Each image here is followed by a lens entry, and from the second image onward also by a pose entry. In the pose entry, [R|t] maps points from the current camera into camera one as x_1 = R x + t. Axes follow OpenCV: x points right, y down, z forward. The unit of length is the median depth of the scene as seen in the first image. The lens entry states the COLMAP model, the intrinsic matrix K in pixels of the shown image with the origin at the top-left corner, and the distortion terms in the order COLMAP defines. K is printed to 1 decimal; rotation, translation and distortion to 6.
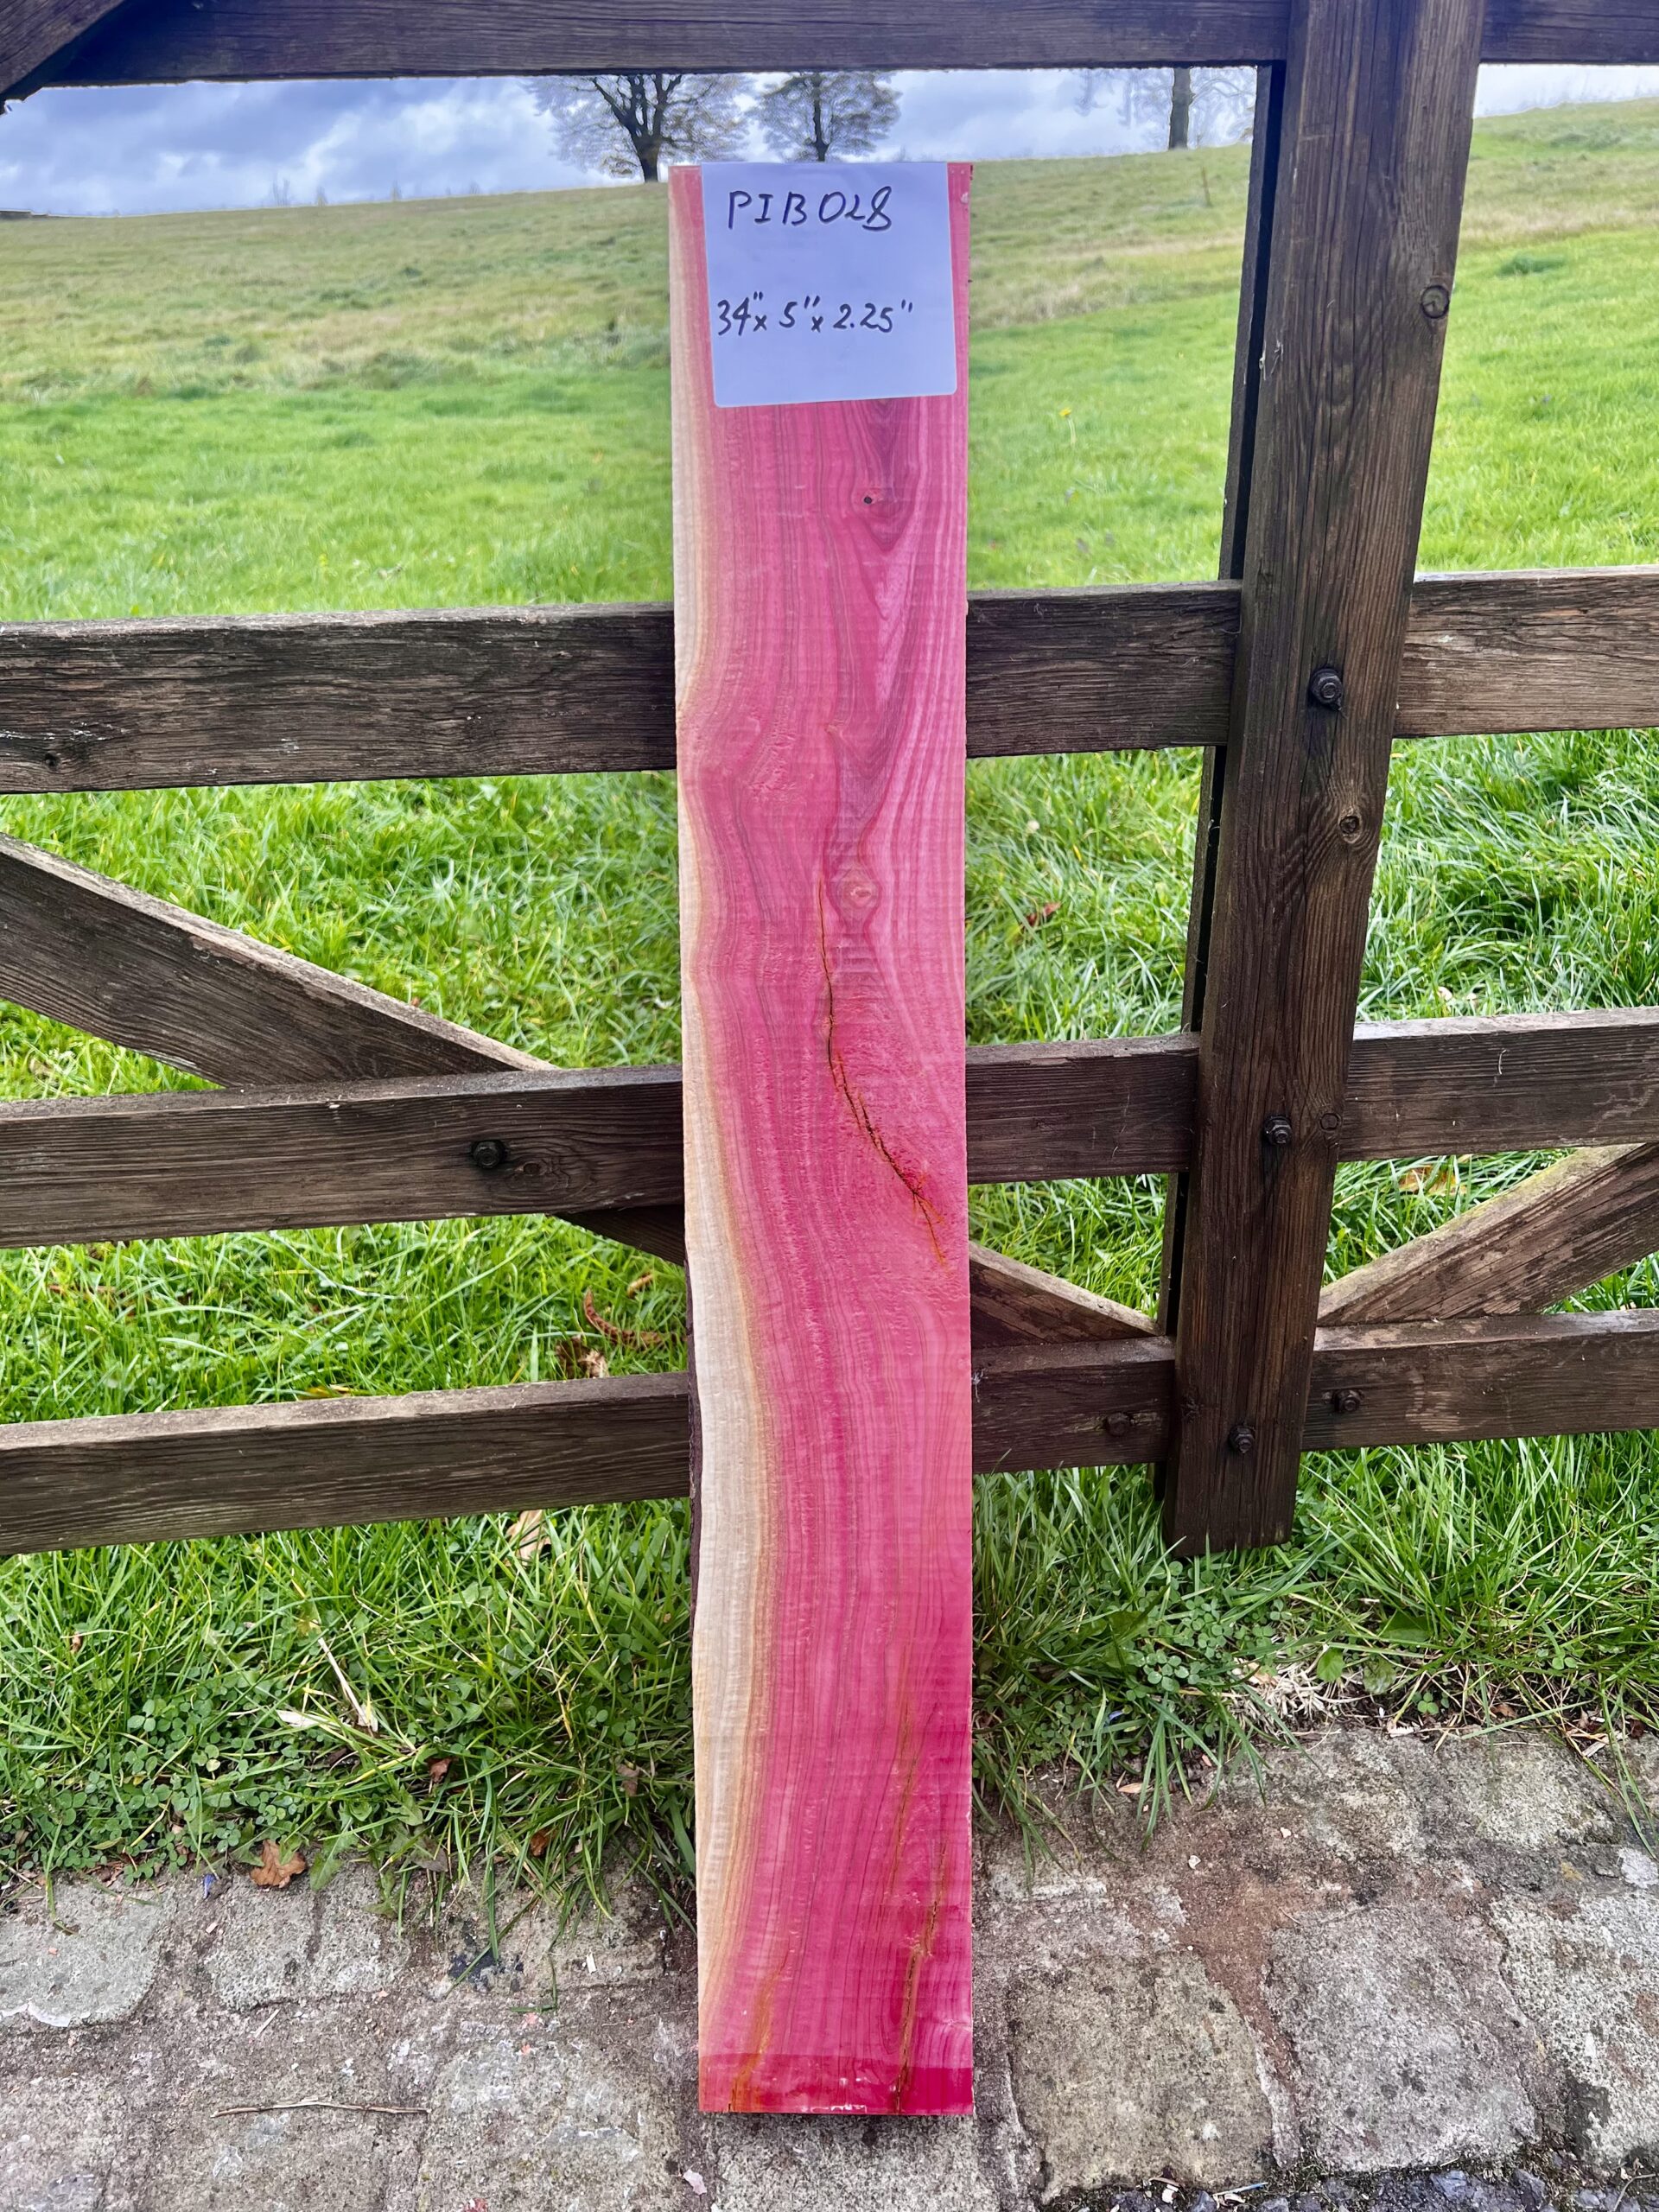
lens RADIAL K [[1686.4, 0, 854.6], [0, 1686.4, 1099.6], [0, 0, 1]] dist [0.042182, -0.055843]
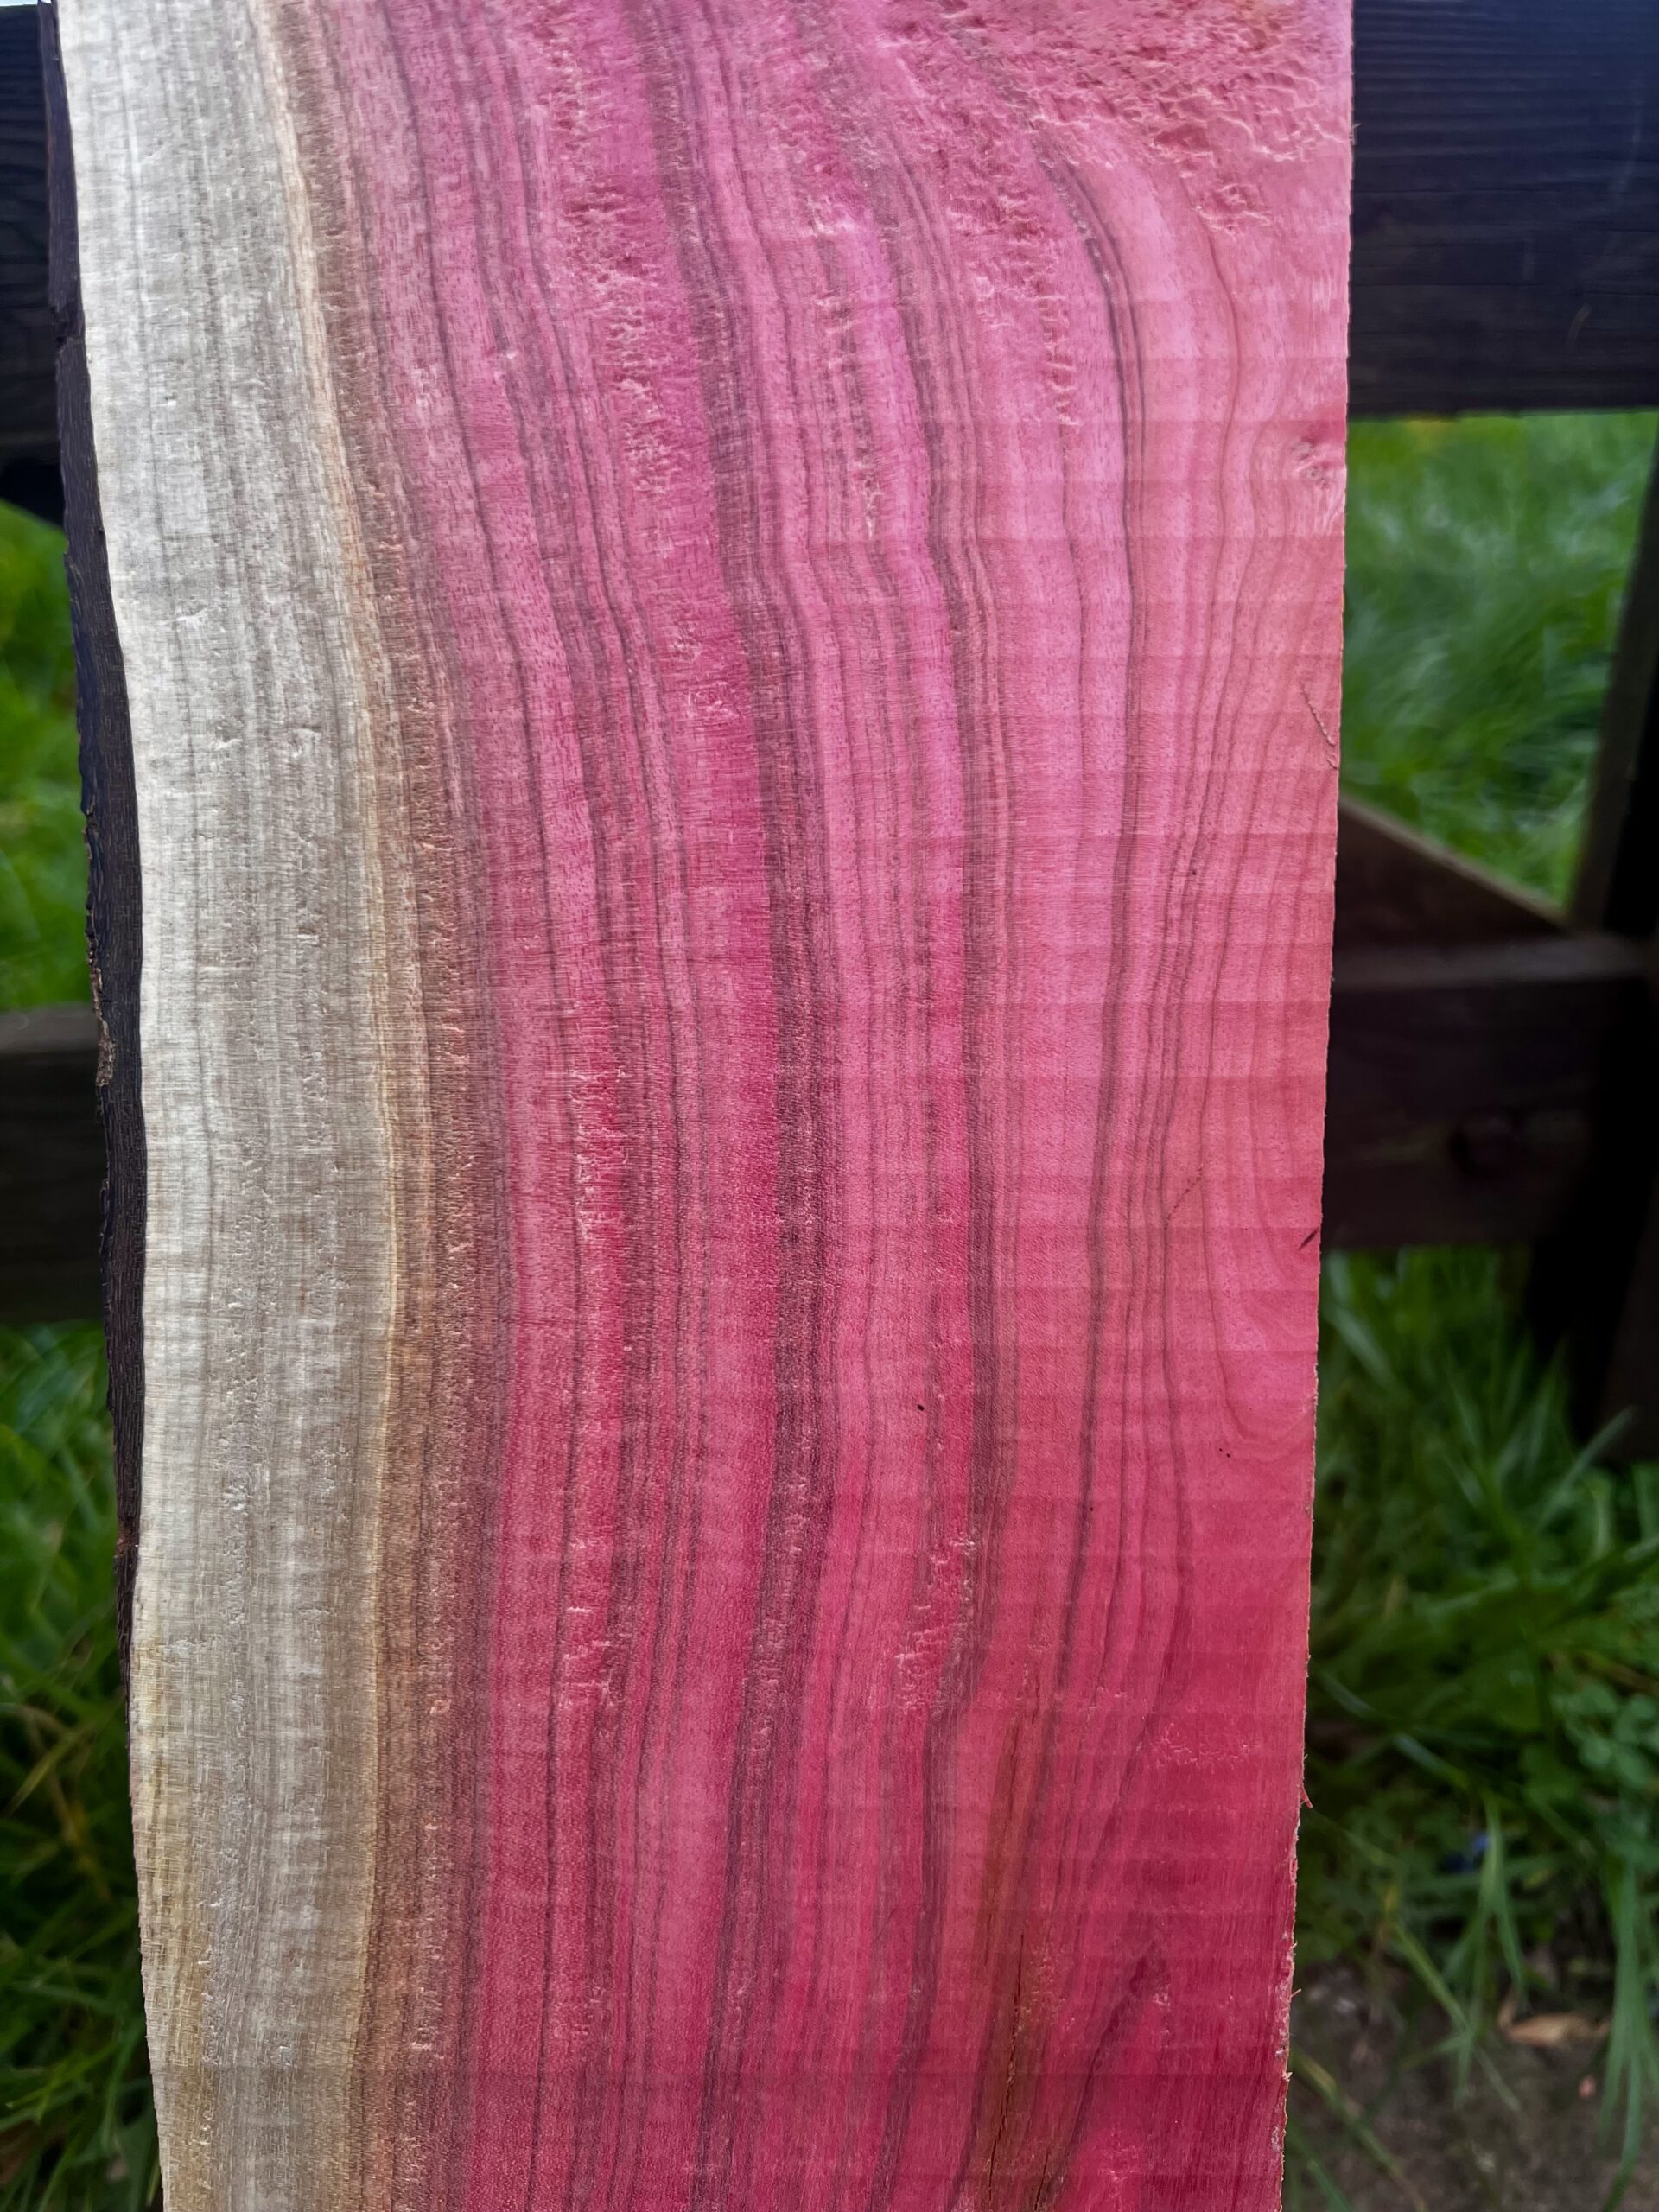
lens RADIAL K [[1686.4, 0, 829.0], [0, 1686.4, 1108.9], [0, 0, 1]] dist [0.042182, -0.055843]
pose [[0.999475, 0.011462, -0.030312, 0.008038], [-0.010550, 0.999492, 0.030059, 0.183976], [0.030641, -0.029723, 0.999088, 0.612955]]
